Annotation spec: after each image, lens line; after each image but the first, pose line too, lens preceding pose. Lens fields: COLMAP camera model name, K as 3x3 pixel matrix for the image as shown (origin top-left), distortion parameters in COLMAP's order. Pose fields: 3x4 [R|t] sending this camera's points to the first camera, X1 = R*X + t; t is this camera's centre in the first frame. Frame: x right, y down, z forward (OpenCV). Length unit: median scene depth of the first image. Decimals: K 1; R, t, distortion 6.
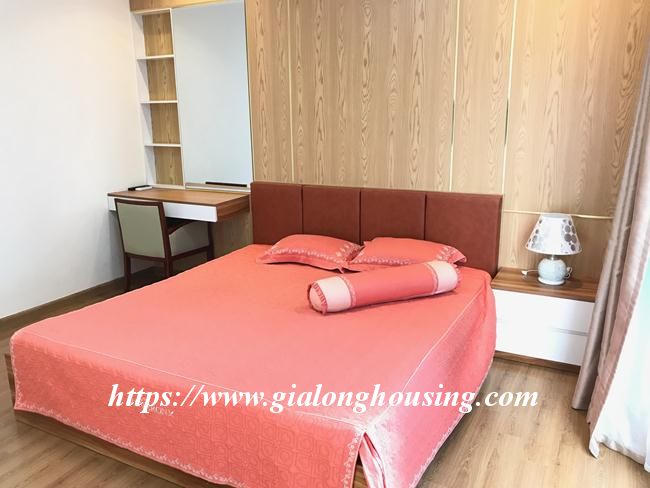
lens RADIAL K [[550.0, 0, 325.0], [0, 550.0, 244.0], [0, 0, 1]] dist [0.005212, 0.000827]
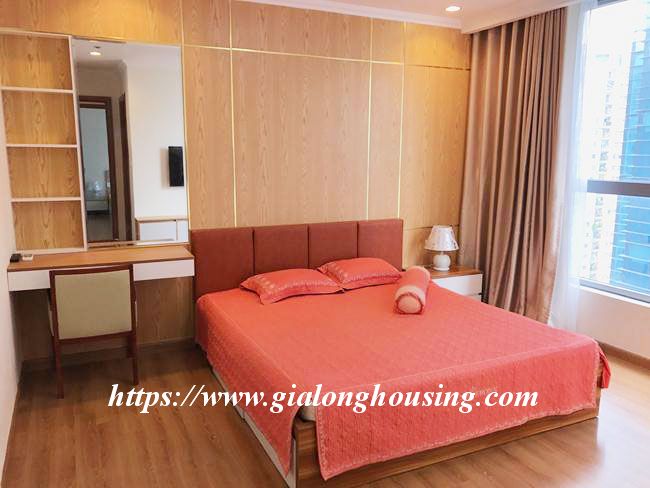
lens RADIAL K [[550.0, 0, 325.0], [0, 550.0, 244.0], [0, 0, 1]] dist [0.005212, 0.000827]
pose [[0.581408, -0.120825, 0.804591, -0.860296], [0.174660, 0.984392, 0.021614, -0.078155], [-0.794644, 0.127963, 0.593436, 0.271447]]
